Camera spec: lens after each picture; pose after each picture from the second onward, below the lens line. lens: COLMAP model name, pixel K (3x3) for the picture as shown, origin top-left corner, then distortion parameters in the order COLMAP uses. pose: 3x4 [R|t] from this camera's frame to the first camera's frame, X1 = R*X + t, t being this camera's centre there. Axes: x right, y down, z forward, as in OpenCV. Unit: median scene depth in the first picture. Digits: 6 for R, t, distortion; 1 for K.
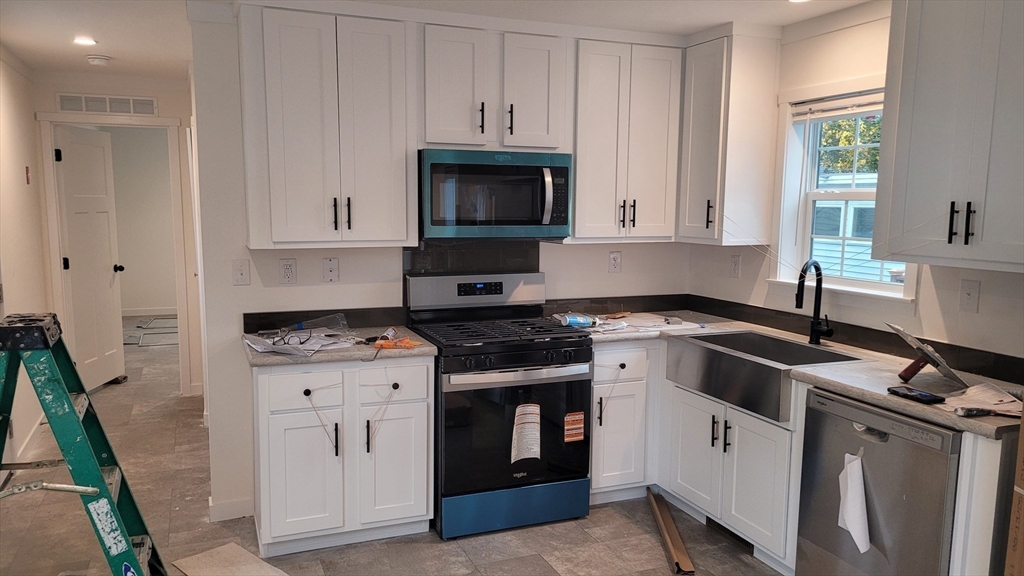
lens RADIAL K [[762.4, 0, 505.8], [0, 762.4, 294.8], [0, 0, 1]] dist [0.049391, -0.023375]
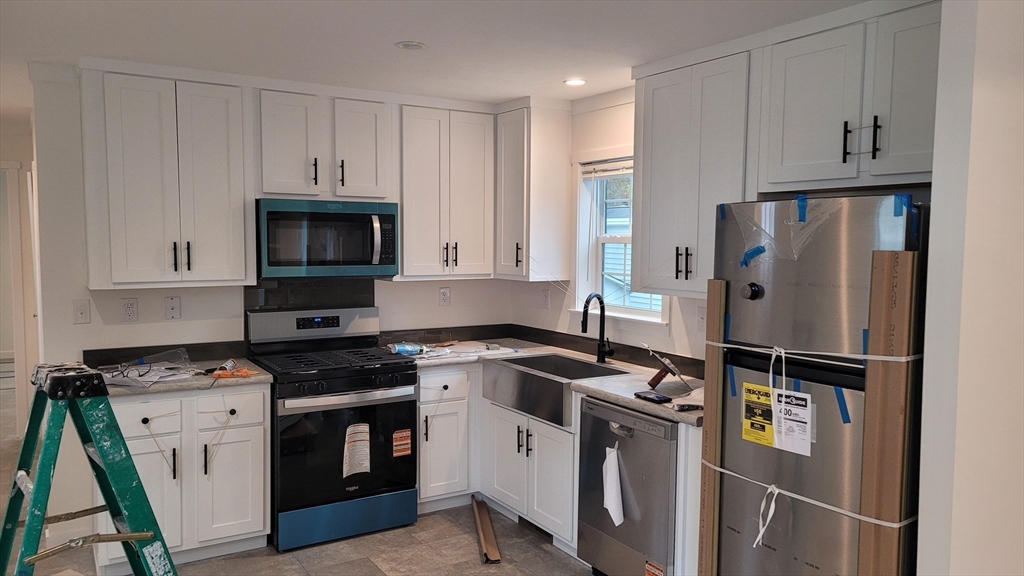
lens RADIAL K [[762.4, 0, 514.2], [0, 762.4, 287.4], [0, 0, 1]] dist [0.049391, -0.023375]
pose [[0.985767, -0.012702, 0.167636, 0.068634], [0.022210, 0.998241, -0.054965, 0.009331], [-0.166643, 0.057906, 0.984316, -0.159622]]
